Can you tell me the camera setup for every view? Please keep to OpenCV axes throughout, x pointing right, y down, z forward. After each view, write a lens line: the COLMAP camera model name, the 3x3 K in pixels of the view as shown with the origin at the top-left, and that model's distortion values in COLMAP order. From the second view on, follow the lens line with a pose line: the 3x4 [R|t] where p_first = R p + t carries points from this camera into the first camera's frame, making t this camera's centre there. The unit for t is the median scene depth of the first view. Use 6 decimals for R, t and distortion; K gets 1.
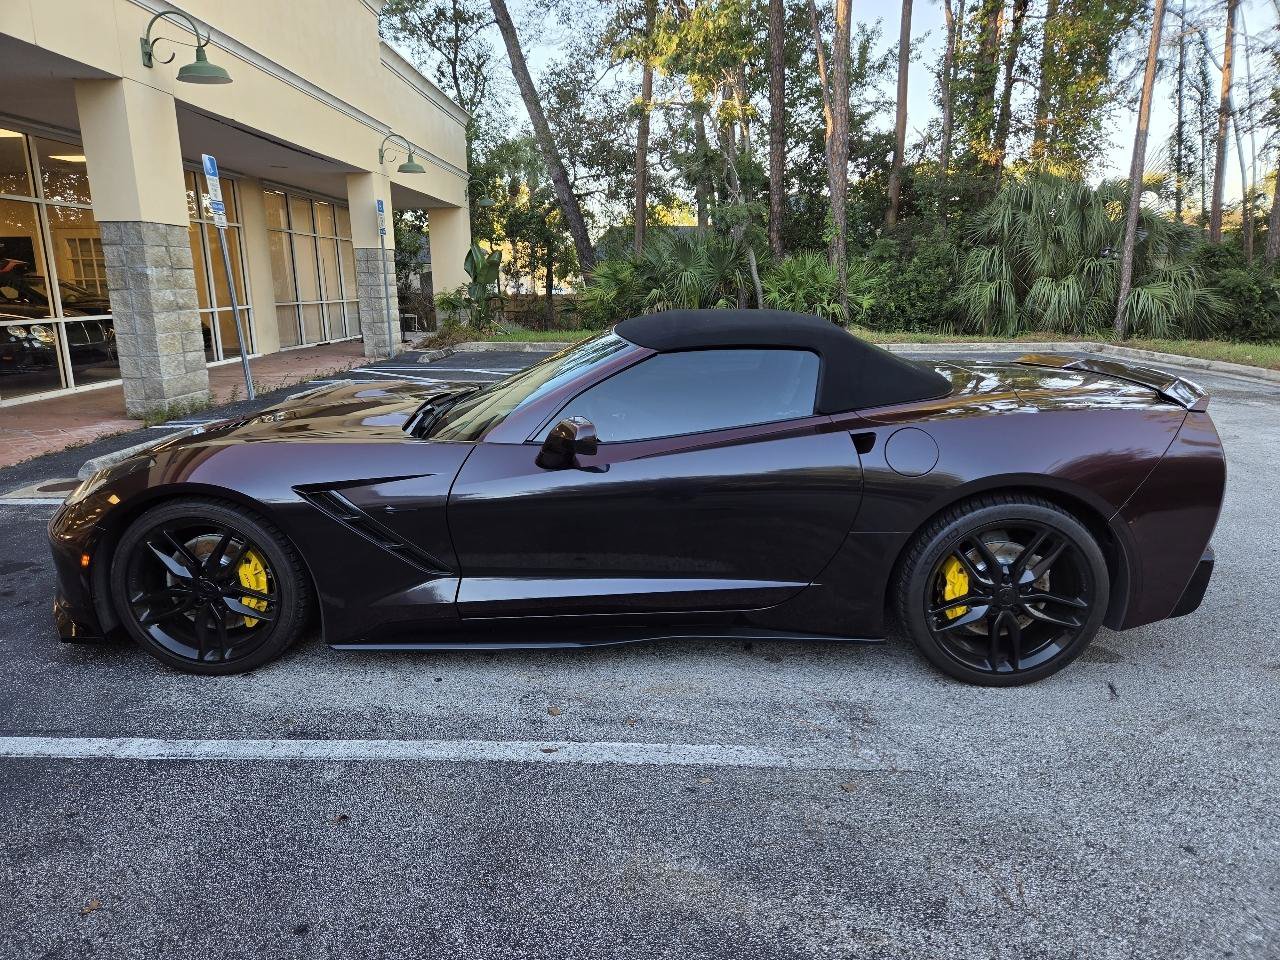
lens RADIAL K [[849.8, 0, 641.2], [0, 849.8, 486.4], [0, 0, 1]] dist [0.069778, -0.063726]
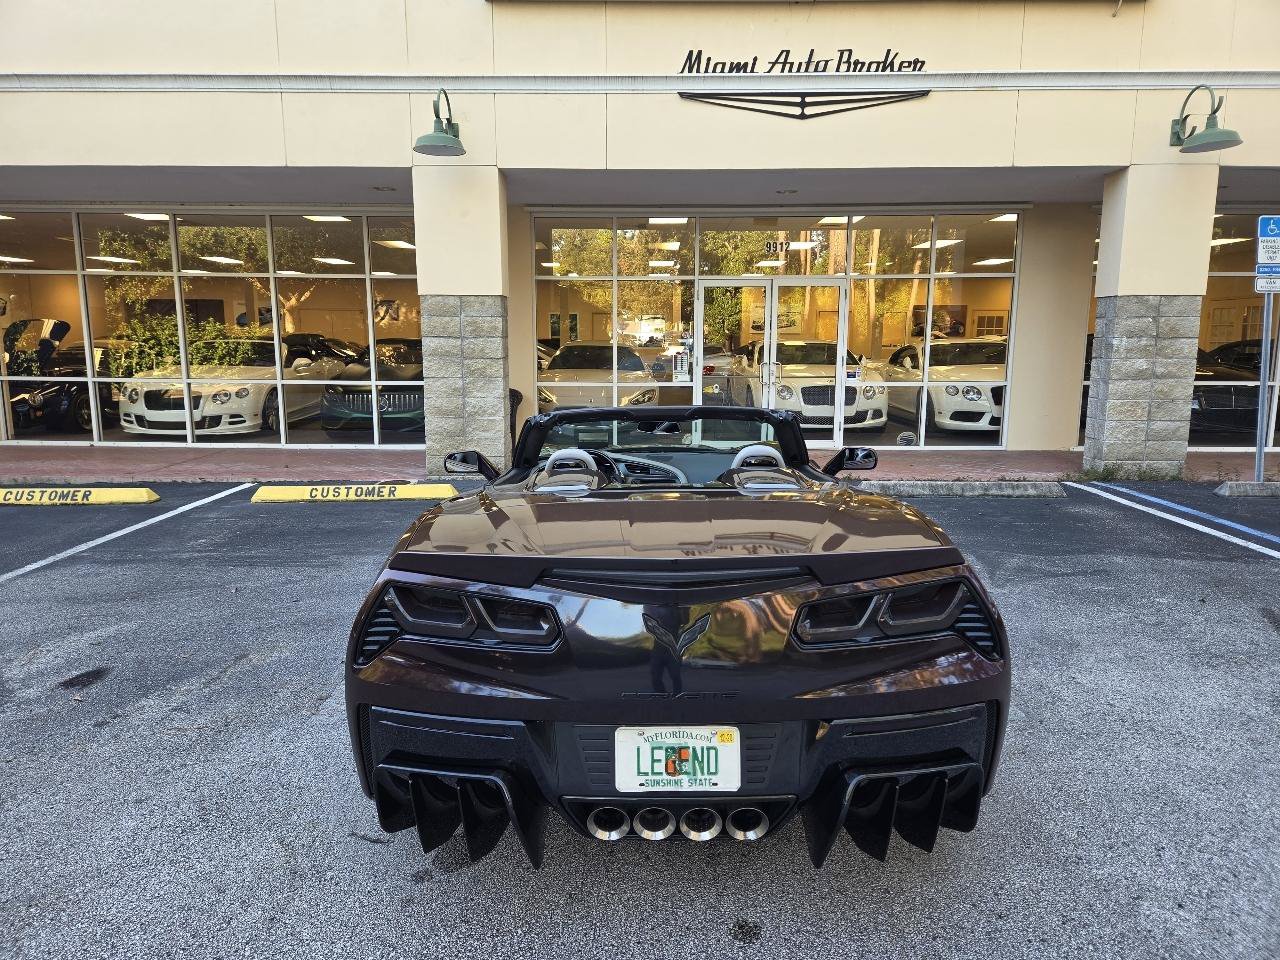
lens RADIAL K [[851.5, 0, 634.9], [0, 851.5, 476.7], [0, 0, 1]] dist [0.077728, -0.072956]
pose [[0.008122, 0.167106, -0.985905, 0.484903], [-0.235542, 0.958516, 0.160523, -0.117971], [0.971830, 0.230918, 0.047146, 0.402727]]
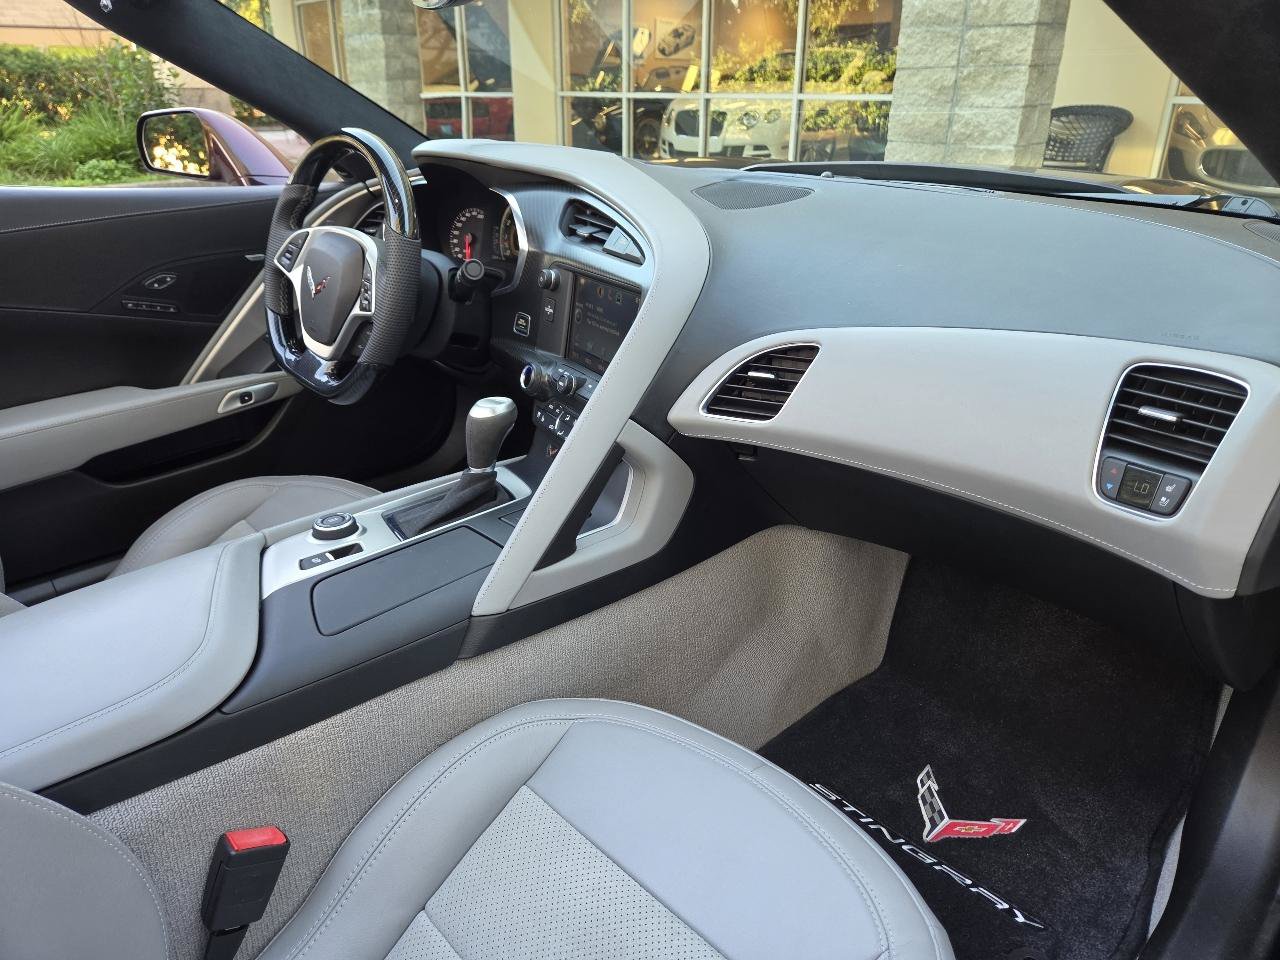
lens RADIAL K [[860.1, 0, 639.6], [0, 860.1, 487.1], [0, 0, 1]] dist [0.069002, -0.067780]
pose [[-0.706680, 0.298768, -0.641359, 0.049027], [-0.162816, 0.813475, 0.558345, -0.080422], [0.688545, 0.498995, -0.526222, 0.525008]]
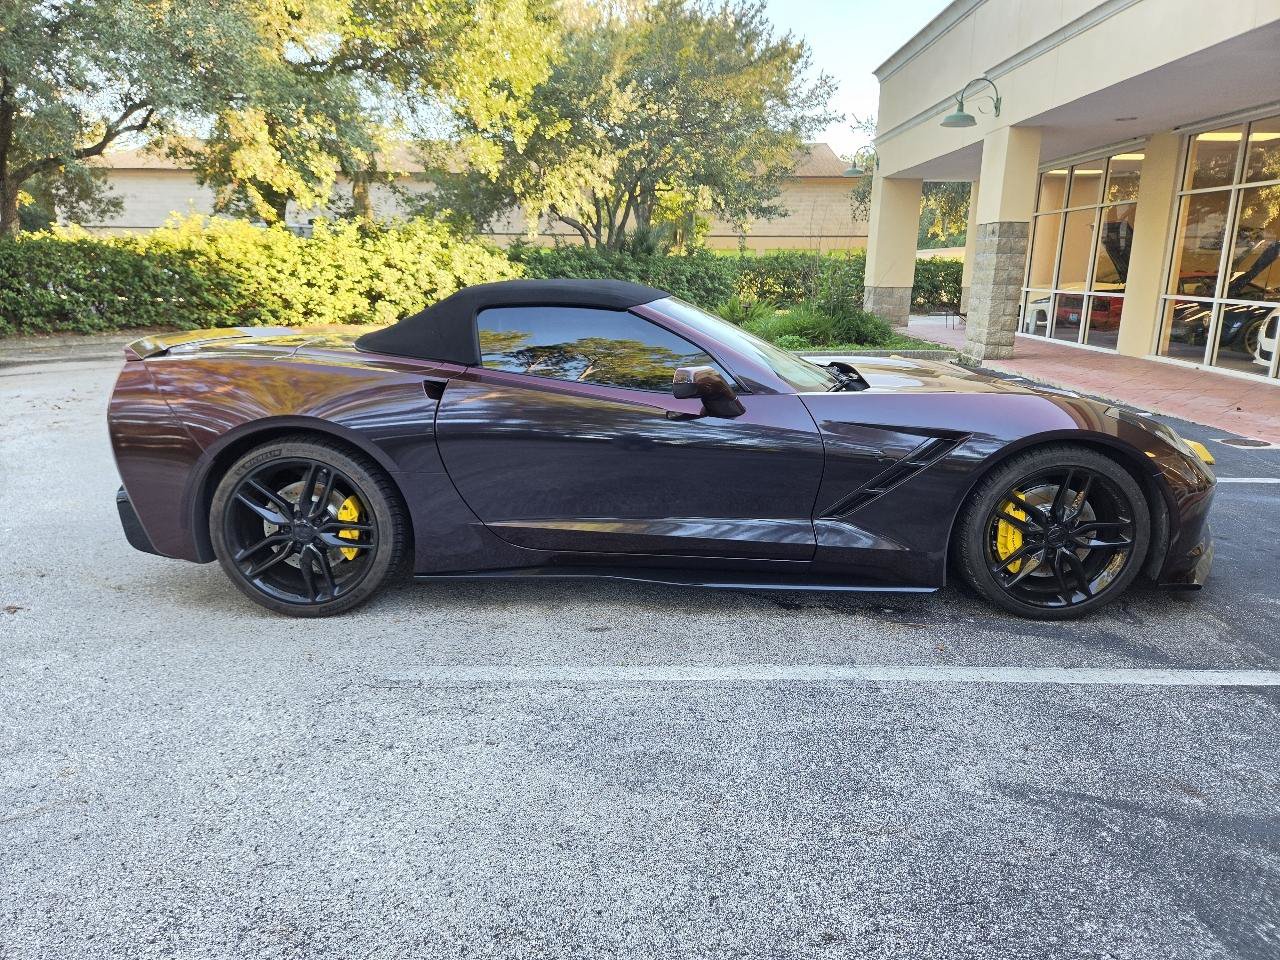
lens RADIAL K [[860.1, 0, 639.6], [0, 860.1, 487.1], [0, 0, 1]] dist [0.069002, -0.067780]
pose [[-0.999977, 0.001530, -0.006630, 0.005438], [-0.001720, 0.885906, 0.463862, -0.205187], [0.006583, 0.463863, -0.885883, 0.889769]]
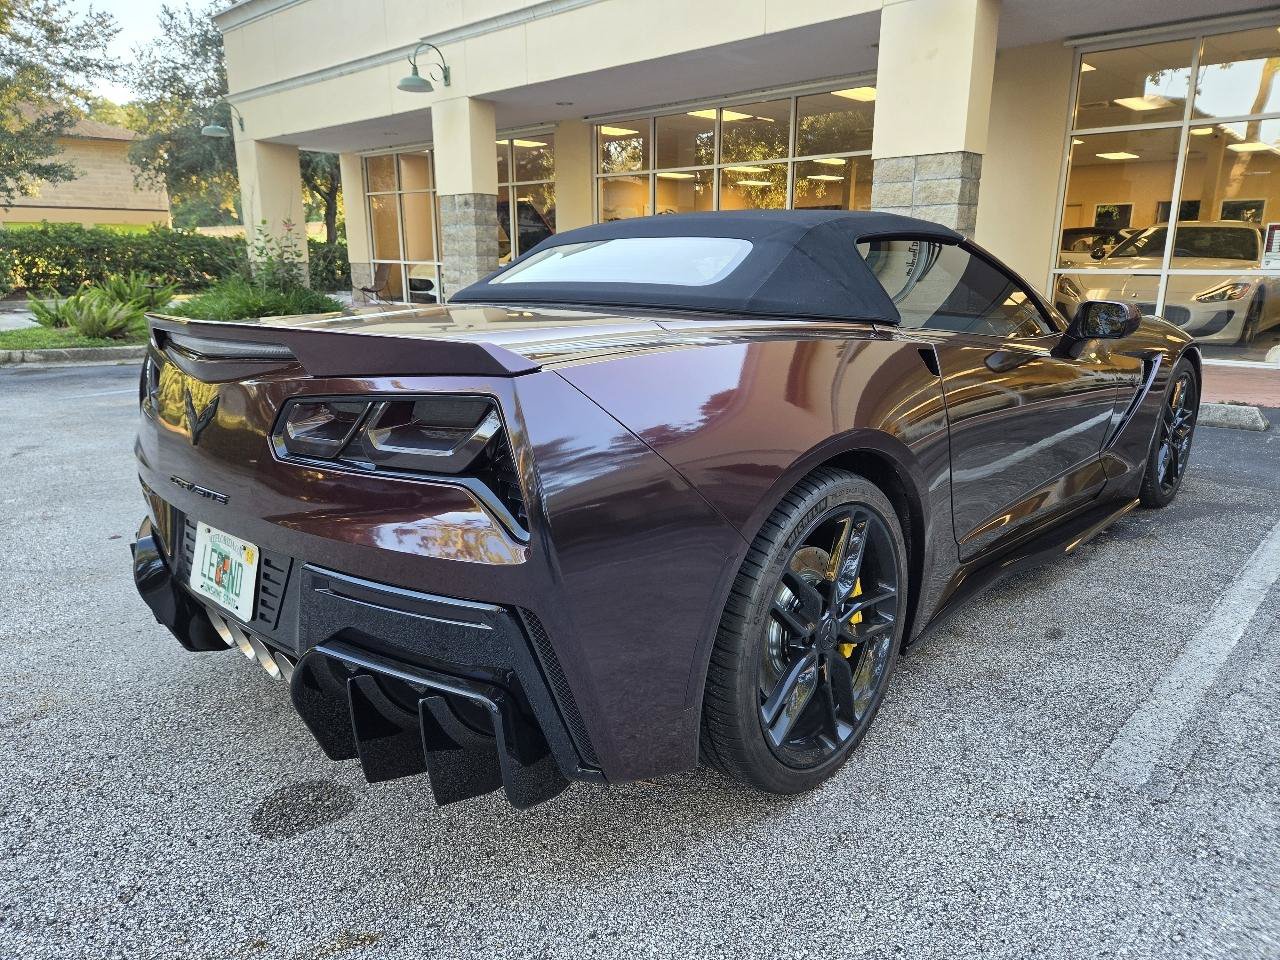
lens RADIAL K [[861.9, 0, 636.3], [0, 861.9, 471.4], [0, 0, 1]] dist [0.062583, -0.061004]
pose [[-0.674390, 0.187724, -0.714113, 0.330362], [-0.165001, 0.904370, 0.393561, -0.123906], [0.719703, 0.383243, -0.578923, 0.634627]]
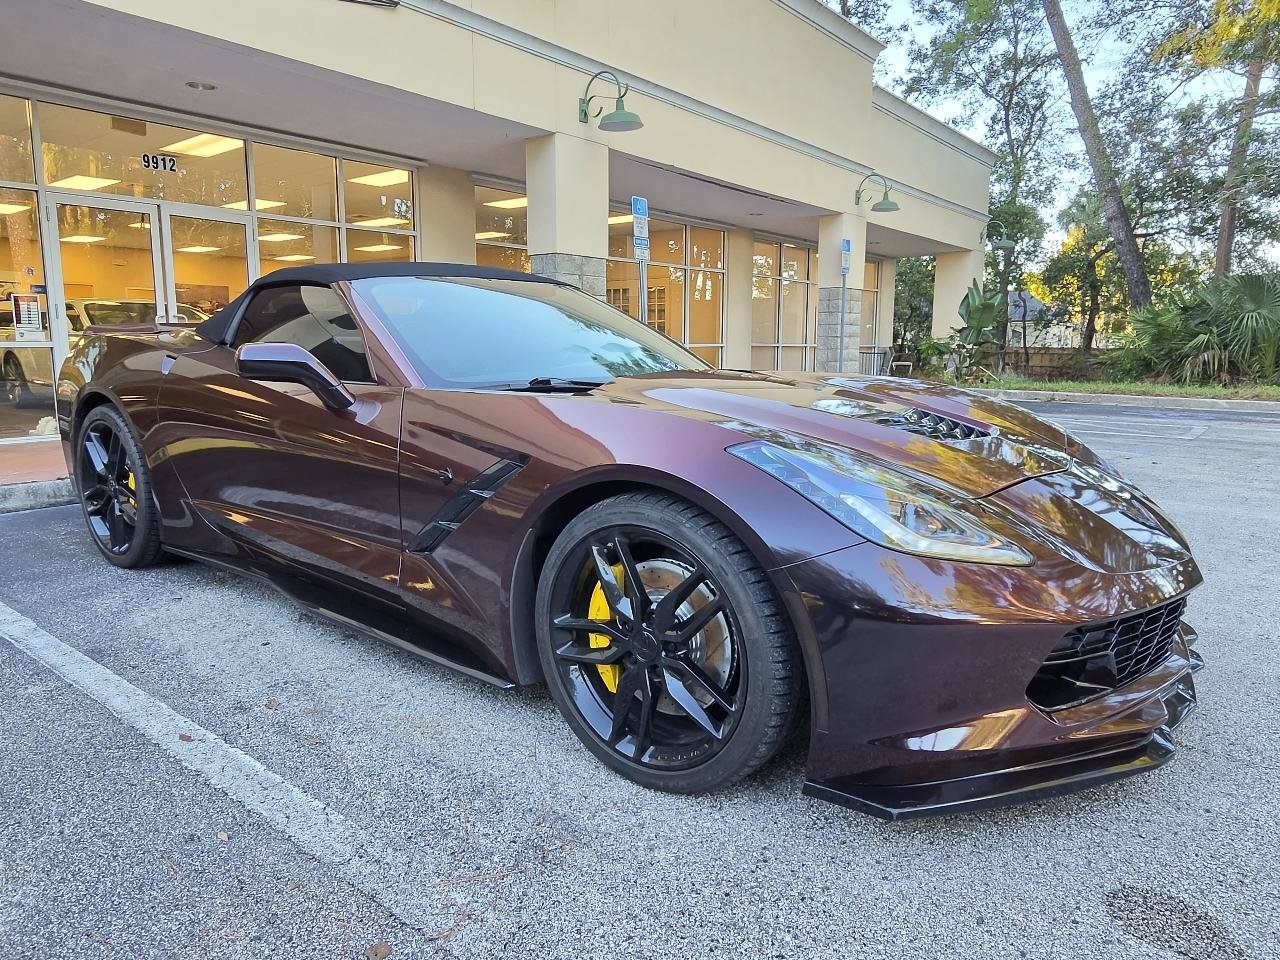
lens RADIAL K [[852.7, 0, 633.7], [0, 852.7, 477.2], [0, 0, 1]] dist [-0.000231, -0.002903]
pose [[0.792630, 0.104174, -0.600738, 0.209071], [-0.152556, 0.987840, -0.029985, 0.007824], [0.590309, 0.115413, 0.798884, 0.176933]]
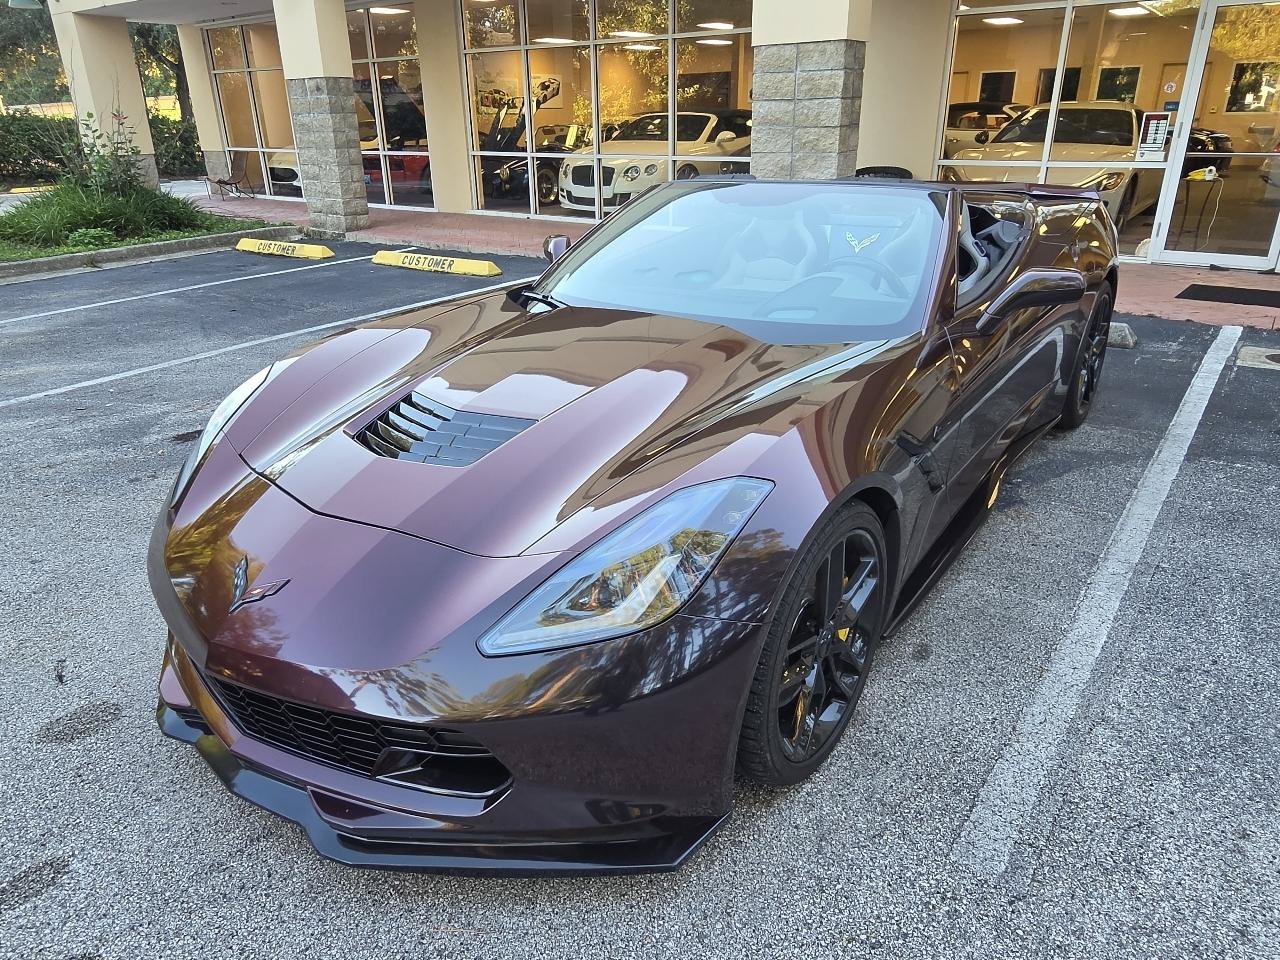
lens RADIAL K [[854.3, 0, 629.1], [0, 854.3, 479.9], [0, 0, 1]] dist [-0.002869, -0.000970]
pose [[-0.589776, 0.334405, -0.735077, 0.270220], [-0.165054, 0.841107, 0.515069, -0.154891], [0.790520, 0.425103, -0.440869, 0.608639]]
